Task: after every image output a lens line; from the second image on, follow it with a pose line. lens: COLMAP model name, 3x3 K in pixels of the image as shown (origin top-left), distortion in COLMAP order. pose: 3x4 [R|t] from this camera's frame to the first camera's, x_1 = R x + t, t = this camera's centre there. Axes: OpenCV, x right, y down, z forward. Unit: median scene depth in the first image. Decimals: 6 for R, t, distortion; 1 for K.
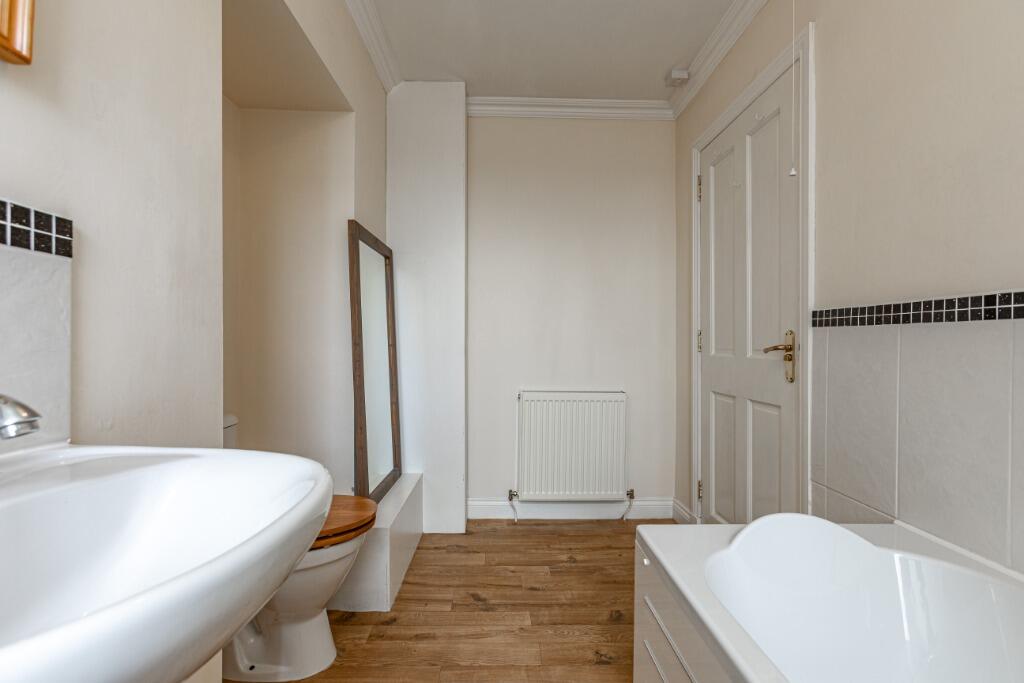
lens RADIAL K [[460.3, 0, 507.6], [0, 460.3, 340.2], [0, 0, 1]] dist [-0.000117, 0.000030]
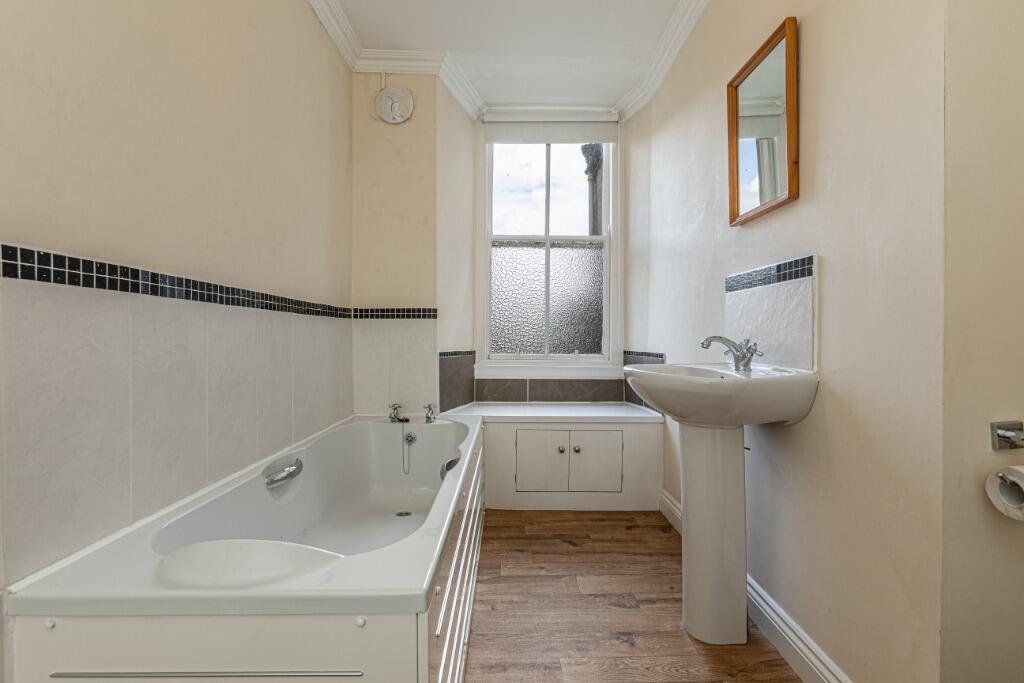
lens RADIAL K [[460.3, 0, 514.2], [0, 460.3, 338.2], [0, 0, 1]] dist [-0.000117, 0.000030]
pose [[-0.999898, -0.013465, 0.004763, 0.072236], [-0.013409, 0.999843, 0.011544, 0.046702], [-0.004918, 0.011479, -0.999922, 2.046970]]
